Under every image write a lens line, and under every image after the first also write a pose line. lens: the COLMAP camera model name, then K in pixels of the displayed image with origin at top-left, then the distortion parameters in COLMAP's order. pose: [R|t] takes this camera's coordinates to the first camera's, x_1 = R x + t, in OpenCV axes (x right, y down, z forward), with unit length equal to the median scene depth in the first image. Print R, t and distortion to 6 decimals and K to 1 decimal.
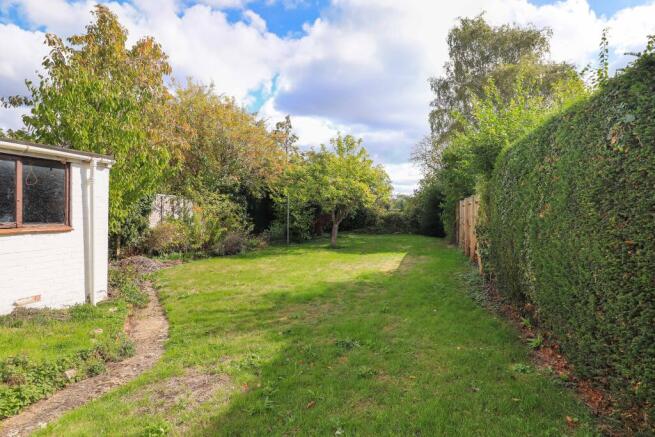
lens RADIAL K [[359.6, 0, 327.8], [0, 359.6, 210.7], [0, 0, 1]] dist [0.000380, 0.000028]
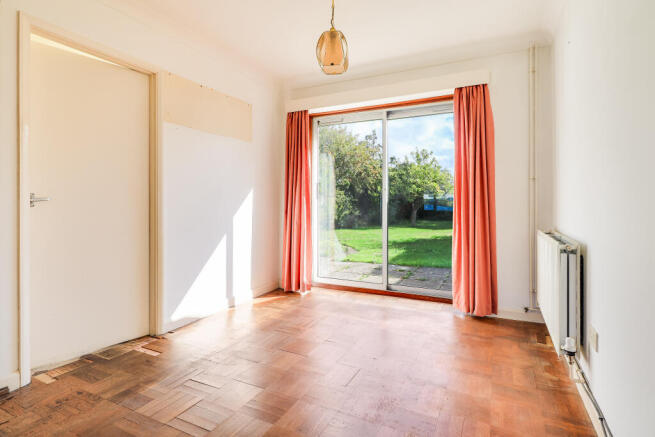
lens RADIAL K [[341.0, 0, 329.7], [0, 341.0, 203.0], [0, 0, 1]] dist [0.002358, -0.000035]
pose [[0.981077, 0.000167, -0.193616, -0.050985], [-0.000820, 0.999994, -0.003294, 0.011957], [0.193615, 0.003390, 0.981072, -0.436551]]
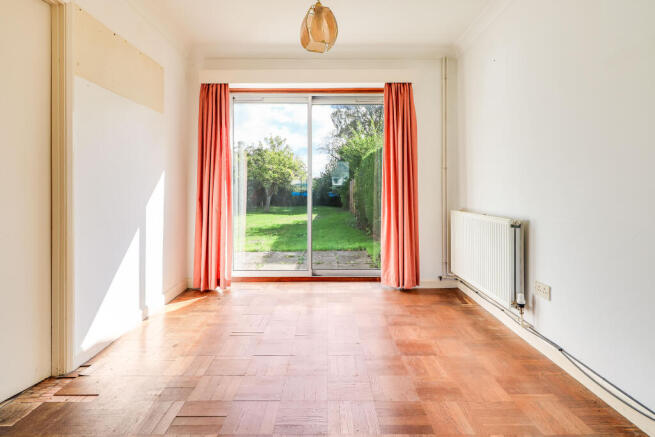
lens RADIAL K [[345.6, 0, 330.9], [0, 345.6, 189.9], [0, 0, 1]] dist [-0.000249, -0.000186]
pose [[0.963224, -0.001325, 0.268695, -0.116973], [0.001665, 0.999998, -0.001036, 0.012455], [-0.268693, 0.001446, 0.963225, -0.428294]]
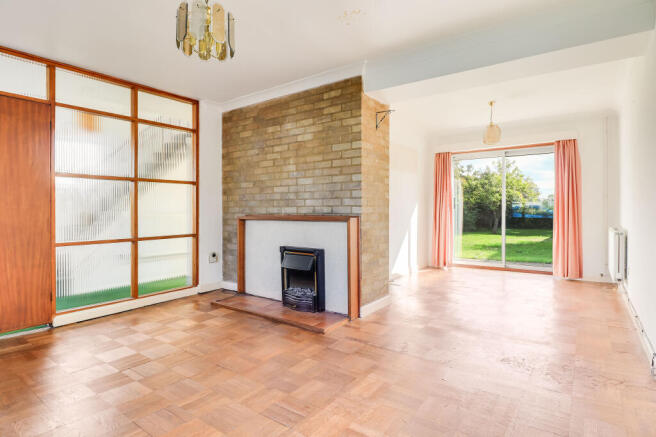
lens RADIAL K [[350.0, 0, 330.9], [0, 350.0, 212.4], [0, 0, 1]] dist [-0.021426, 0.000027]
pose [[0.932722, 0.000422, -0.360597, -0.103383], [-0.000237, 1.000000, 0.000558, 0.012371], [0.360597, -0.000435, 0.932722, -0.633176]]
